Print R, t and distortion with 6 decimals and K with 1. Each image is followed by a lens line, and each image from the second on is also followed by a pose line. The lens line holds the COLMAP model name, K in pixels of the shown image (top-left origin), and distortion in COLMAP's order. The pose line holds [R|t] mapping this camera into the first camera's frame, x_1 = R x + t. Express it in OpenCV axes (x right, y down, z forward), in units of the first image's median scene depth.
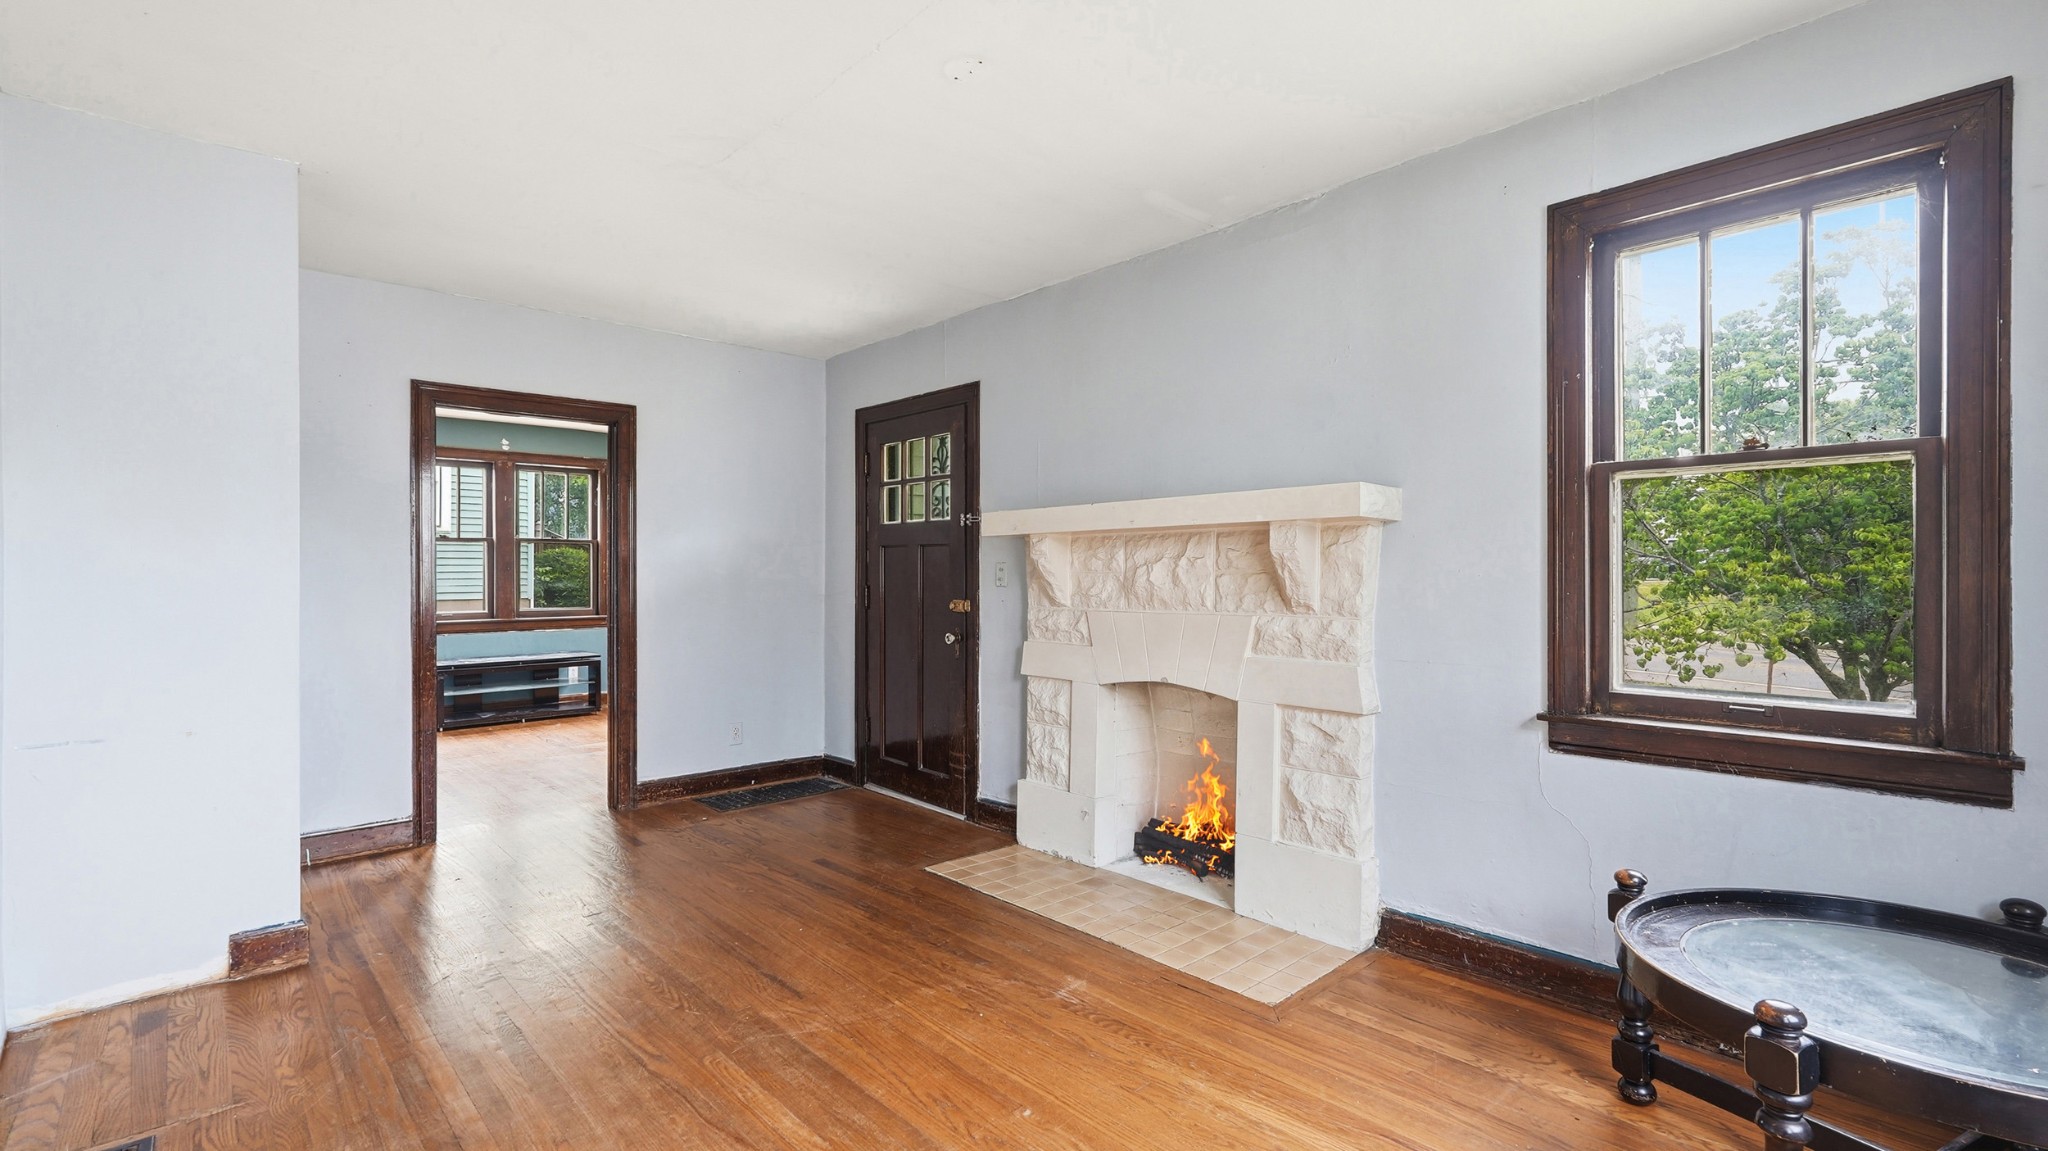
lens RADIAL K [[919.9, 0, 1024.0], [0, 919.9, 575.5], [0, 0, 1]] dist [-0.010346, 0.009312]
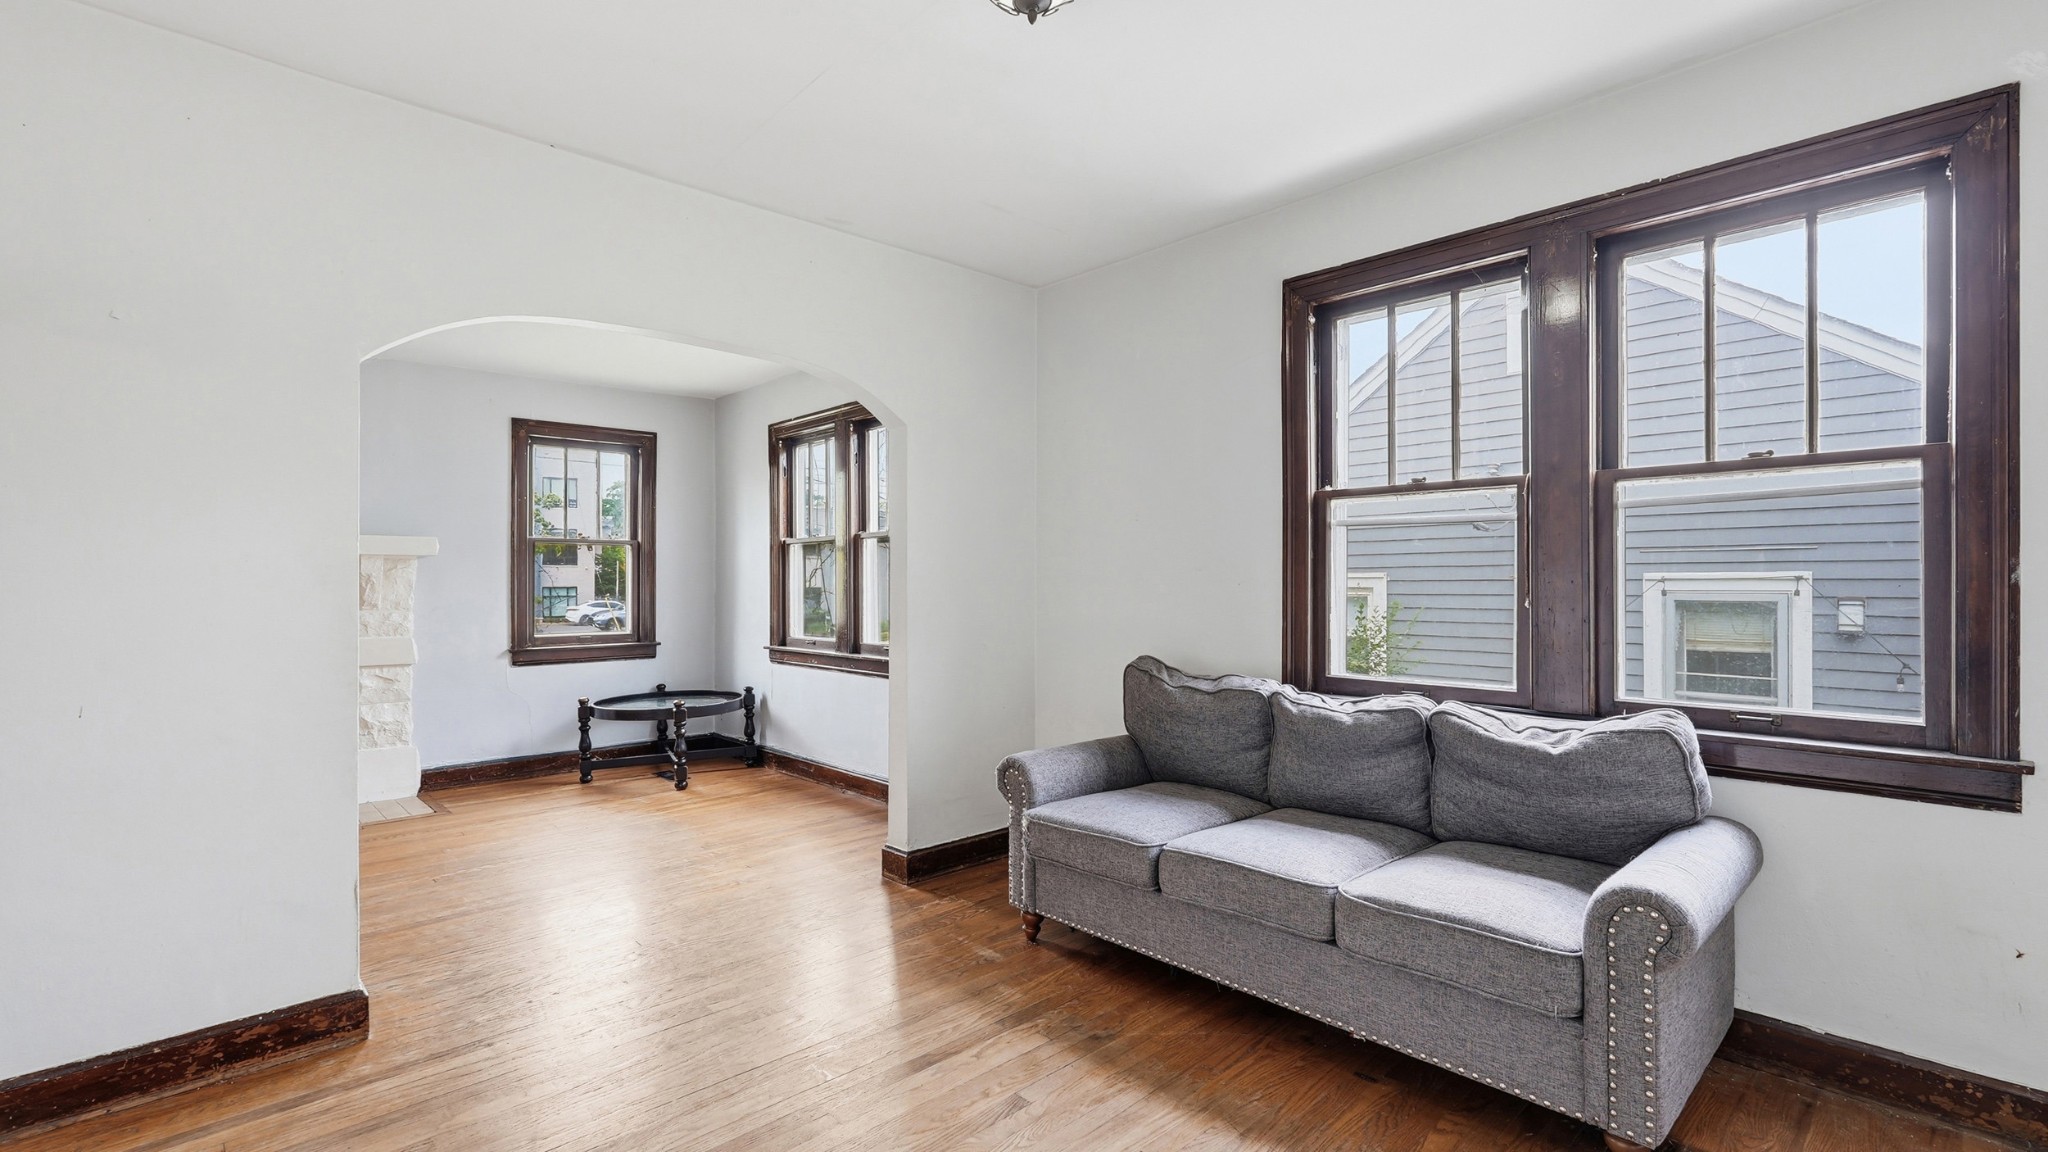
lens RADIAL K [[919.9, 0, 1024.0], [0, 919.9, 576.0], [0, 0, 1]] dist [-0.010346, 0.009312]
pose [[0.001541, 0.008241, 0.999965, -1.414033], [0.002200, 0.999964, -0.008244, -0.003689], [-0.999996, 0.002212, 0.001523, -0.196899]]
